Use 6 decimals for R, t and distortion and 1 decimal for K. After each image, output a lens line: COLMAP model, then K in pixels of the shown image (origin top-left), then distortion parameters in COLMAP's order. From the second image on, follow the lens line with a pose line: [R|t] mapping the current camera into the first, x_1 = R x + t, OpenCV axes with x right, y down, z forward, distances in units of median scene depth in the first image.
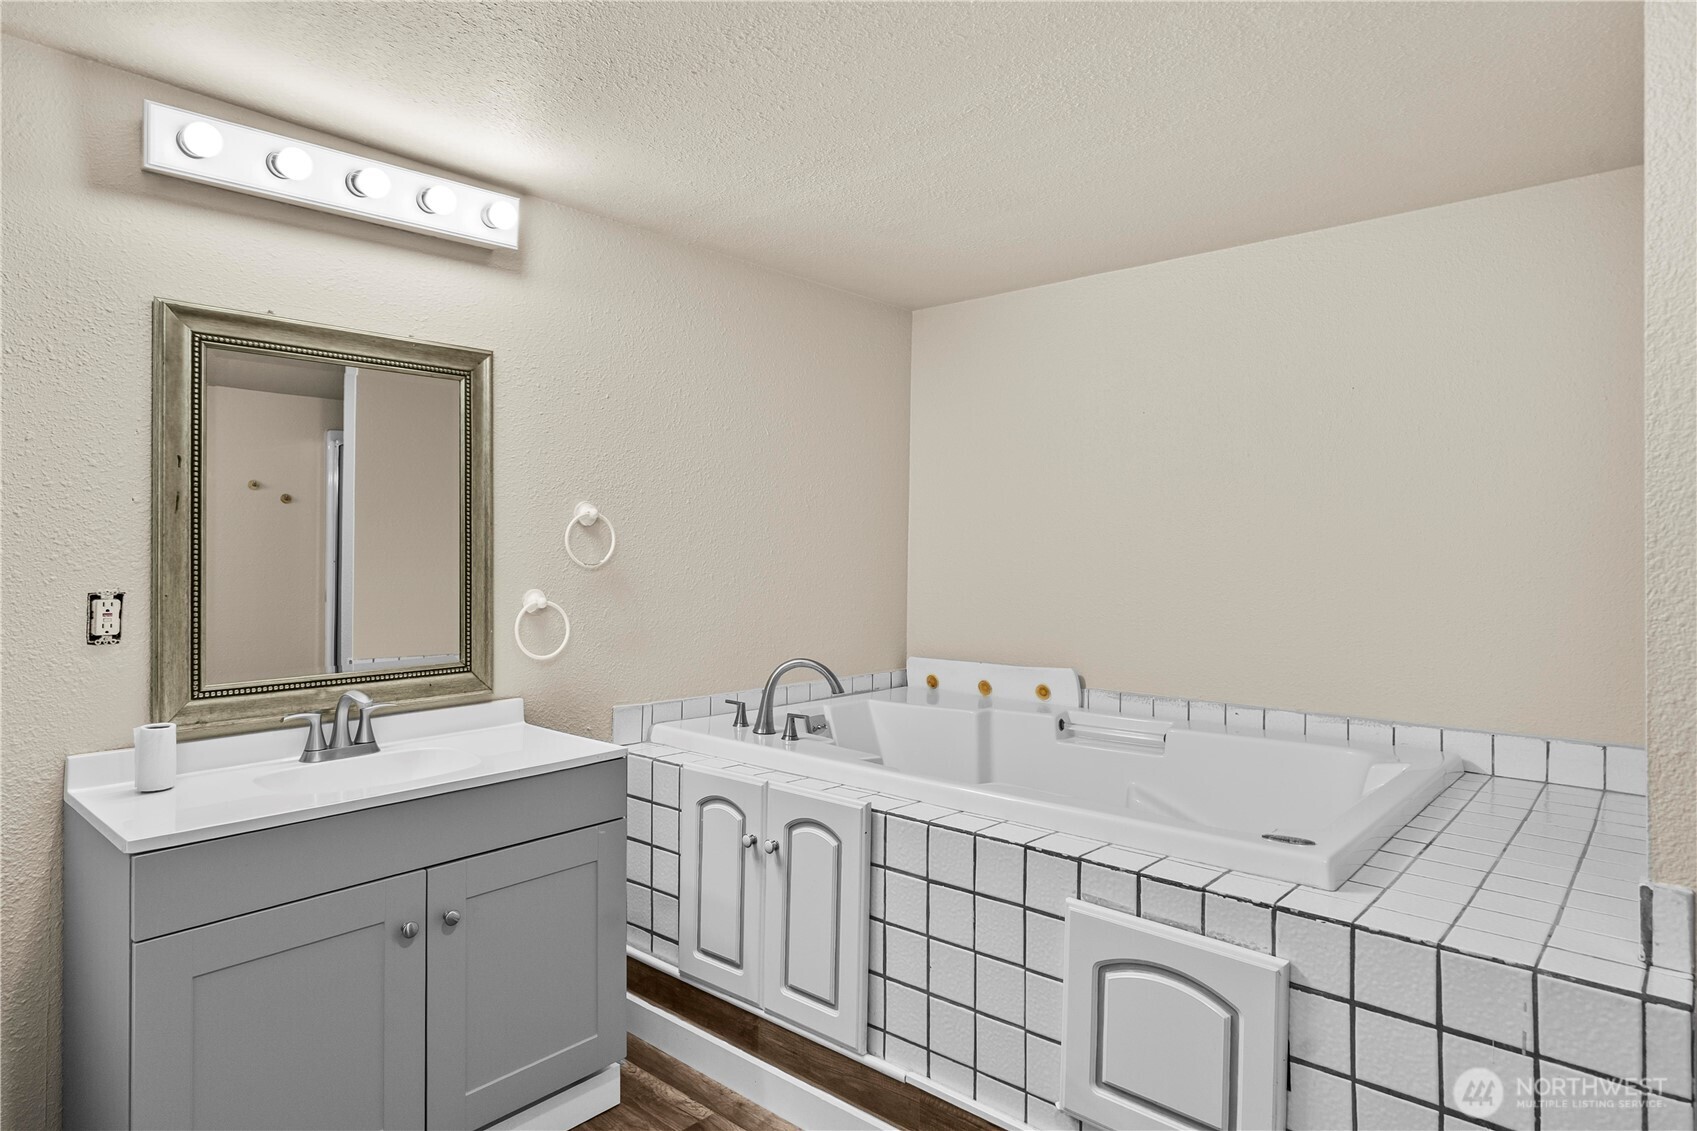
lens RADIAL K [[954.5, 0, 858.5], [0, 954.5, 519.4], [0, 0, 1]] dist [-0.000886, 0.002068]
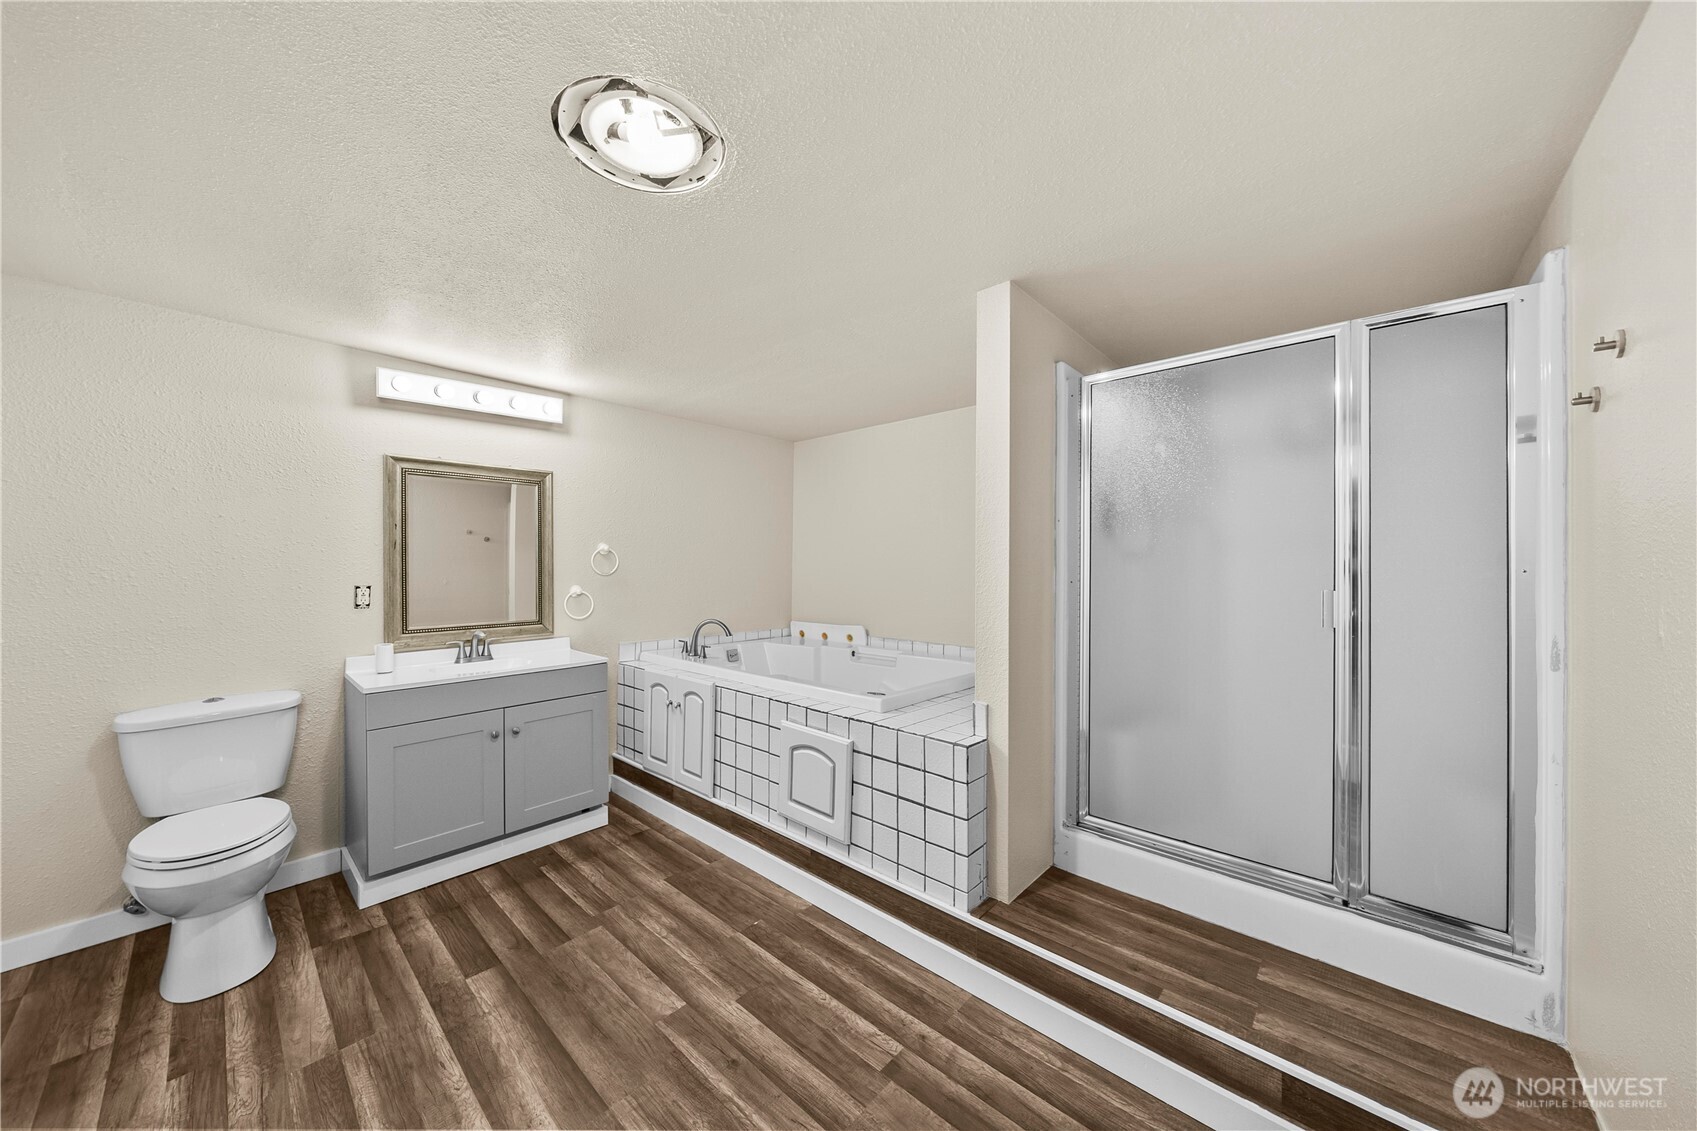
lens RADIAL K [[580.1, 0, 854.2], [0, 580.1, 554.7], [0, 0, 1]] dist [-0.002165, -0.000215]
pose [[0.999818, -0.003086, -0.018834, 0.338392], [0.003294, 0.999934, 0.011016, -0.005912], [0.018798, -0.011076, 0.999762, -0.292147]]
